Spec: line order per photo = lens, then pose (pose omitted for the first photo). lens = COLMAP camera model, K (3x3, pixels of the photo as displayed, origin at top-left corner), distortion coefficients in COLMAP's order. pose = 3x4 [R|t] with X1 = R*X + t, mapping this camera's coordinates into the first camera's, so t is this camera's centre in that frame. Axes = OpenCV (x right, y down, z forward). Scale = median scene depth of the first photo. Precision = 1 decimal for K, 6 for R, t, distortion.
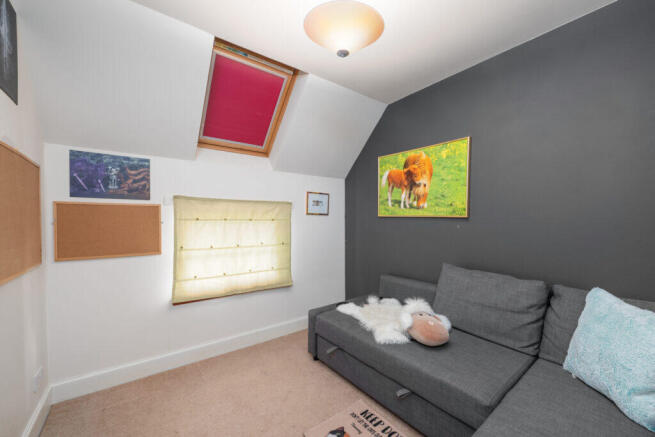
lens RADIAL K [[261.1, 0, 329.3], [0, 261.1, 221.8], [0, 0, 1]] dist [-0.002213, -0.000410]
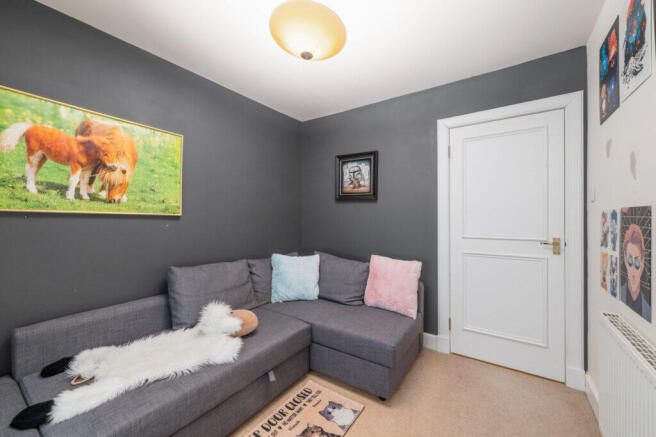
lens RADIAL K [[261.5, 0, 329.5], [0, 261.5, 217.0], [0, 0, 1]] dist [-0.002213, -0.000410]
pose [[-0.308856, 0.006686, 0.951085, -0.515441], [0.006929, 0.999965, -0.004780, -0.003707], [-0.951084, 0.005114, -0.308892, 0.674825]]
